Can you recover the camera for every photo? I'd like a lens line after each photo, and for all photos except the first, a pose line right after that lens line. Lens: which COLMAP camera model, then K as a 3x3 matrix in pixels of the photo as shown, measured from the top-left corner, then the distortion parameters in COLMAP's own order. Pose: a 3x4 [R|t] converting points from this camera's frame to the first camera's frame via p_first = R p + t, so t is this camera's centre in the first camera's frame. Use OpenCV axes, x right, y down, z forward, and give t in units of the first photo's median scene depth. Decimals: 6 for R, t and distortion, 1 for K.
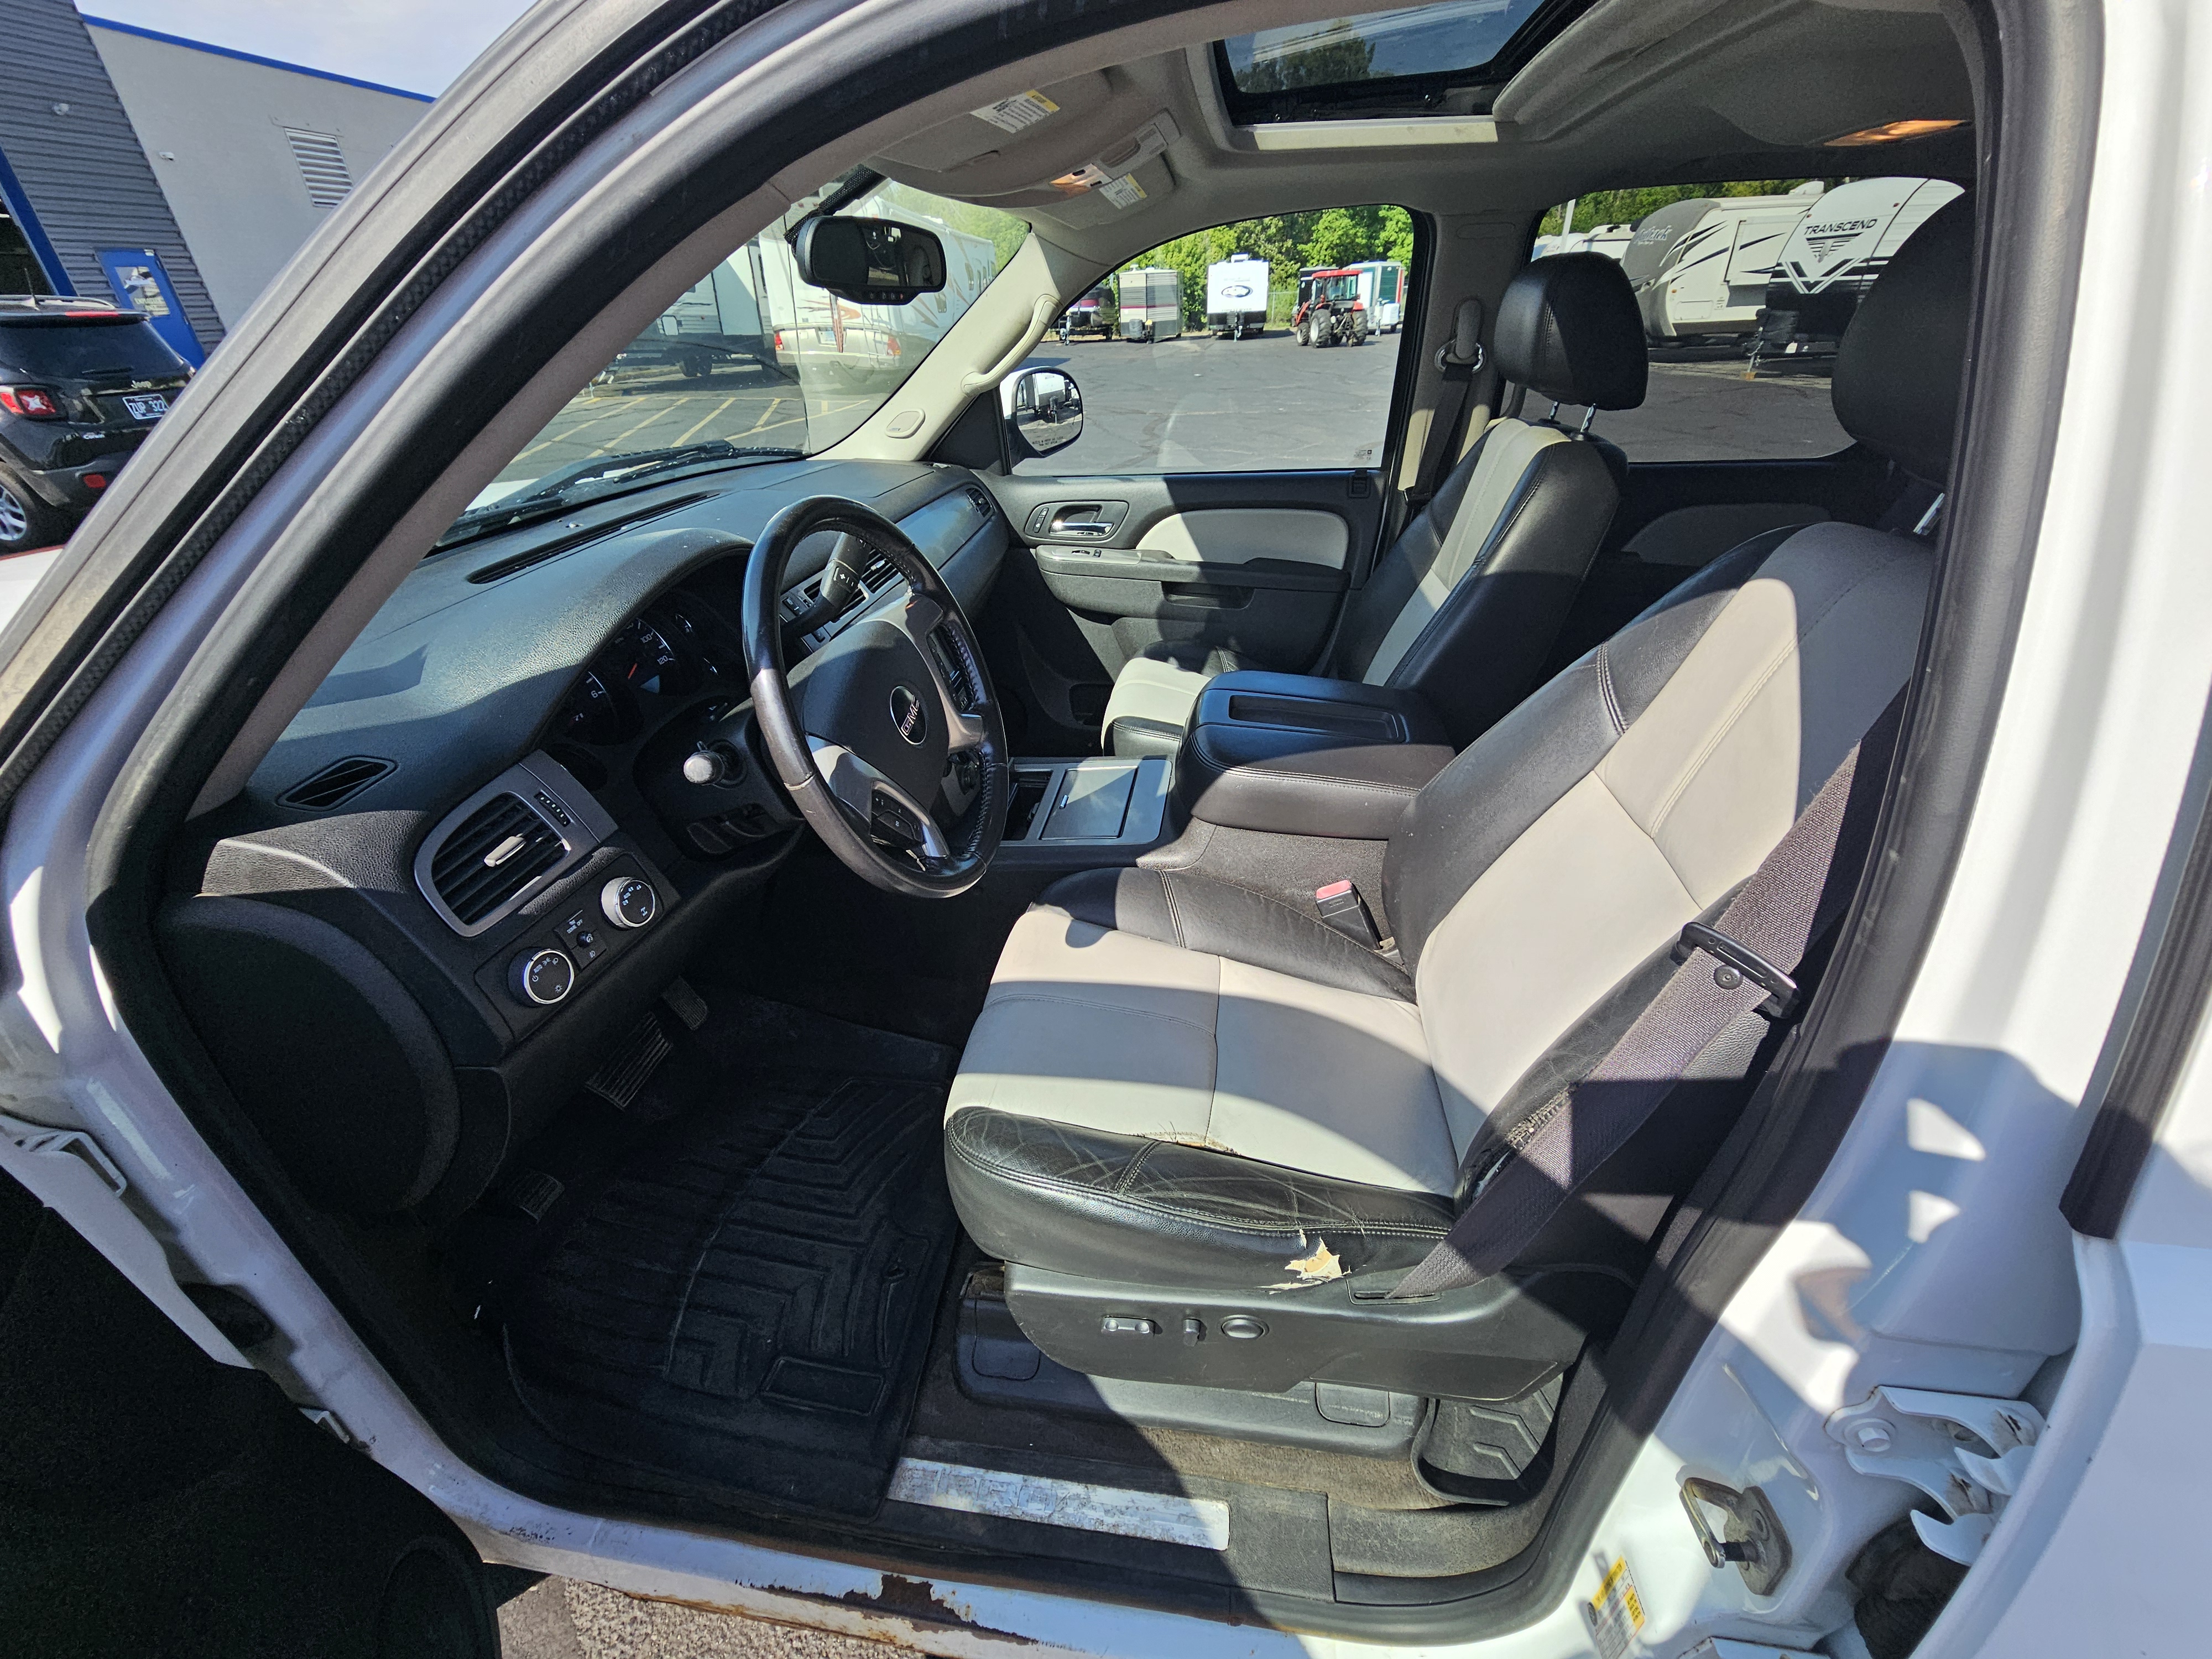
lens RADIAL K [[921.4, 0, 1106.0], [0, 921.4, 829.5], [0, 0, 1]] dist [0.000330, 0.000201]
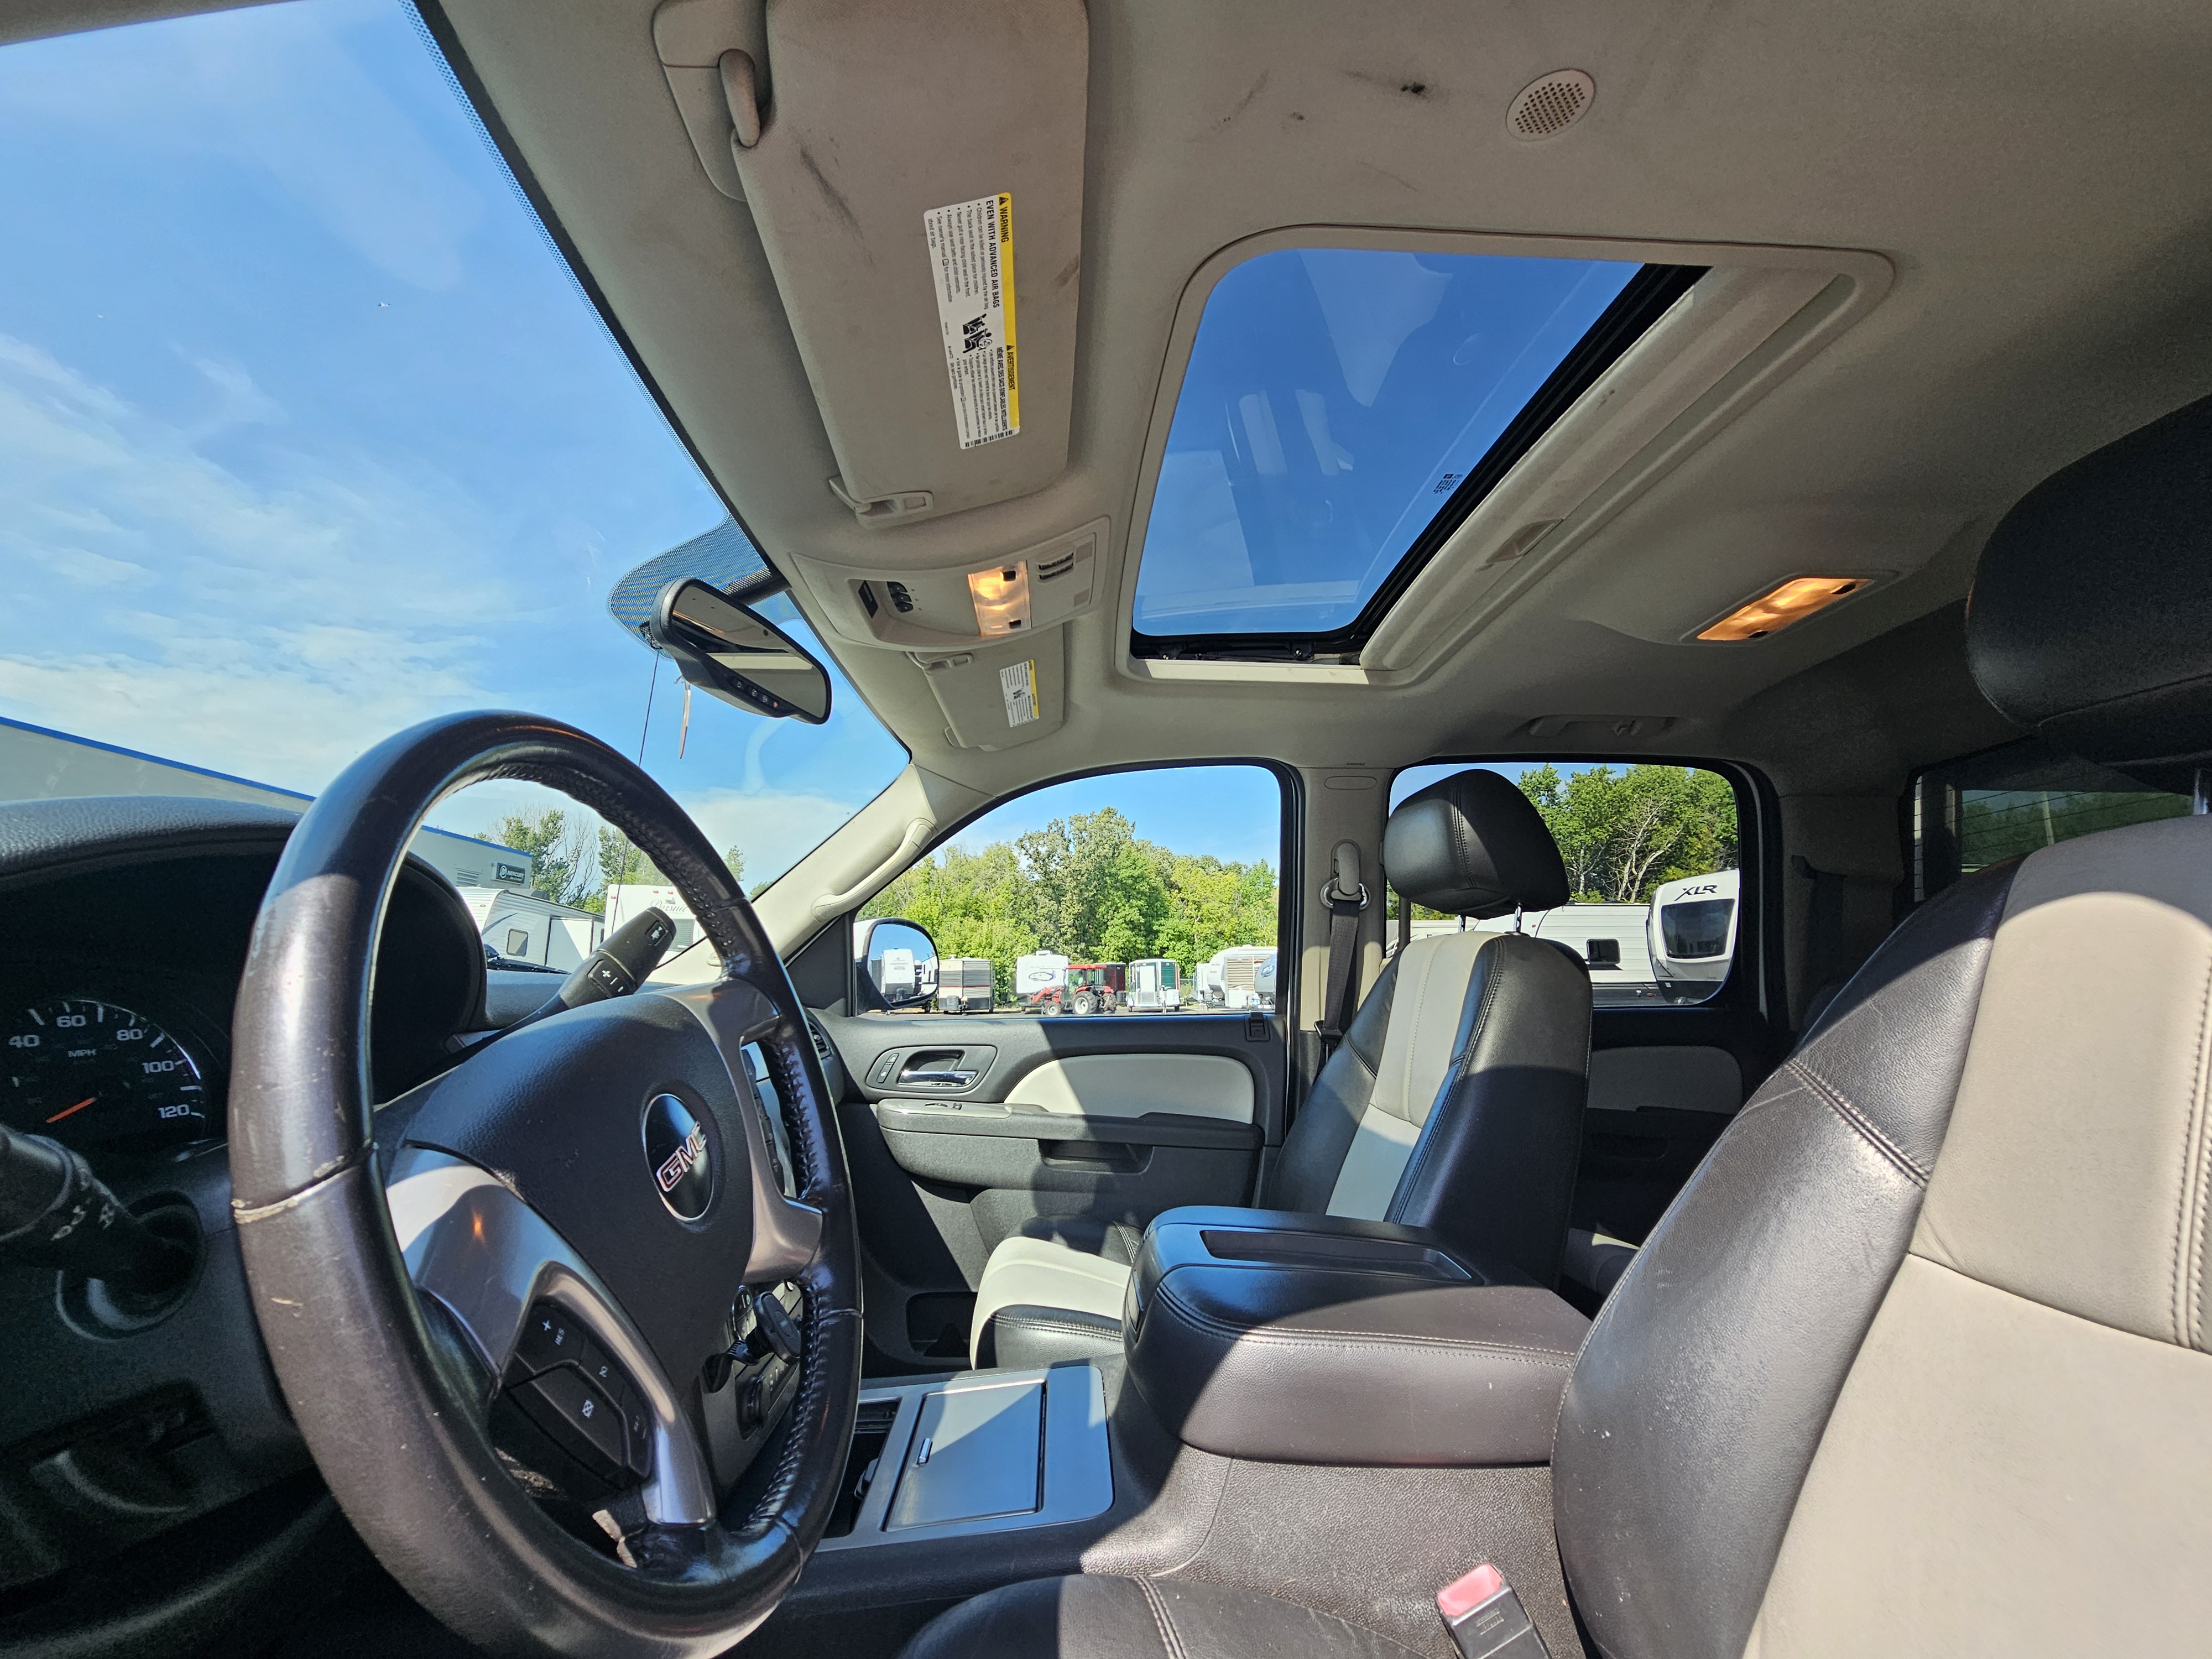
lens RADIAL K [[908.8, 0, 1107.6], [0, 908.8, 834.4], [0, 0, 1]] dist [-0.001885, 0.000383]
pose [[0.980548, 0.056024, 0.188113, -0.043563], [0.076328, 0.774125, -0.628415, 0.025092], [-0.180829, 0.630549, 0.754790, 0.230563]]
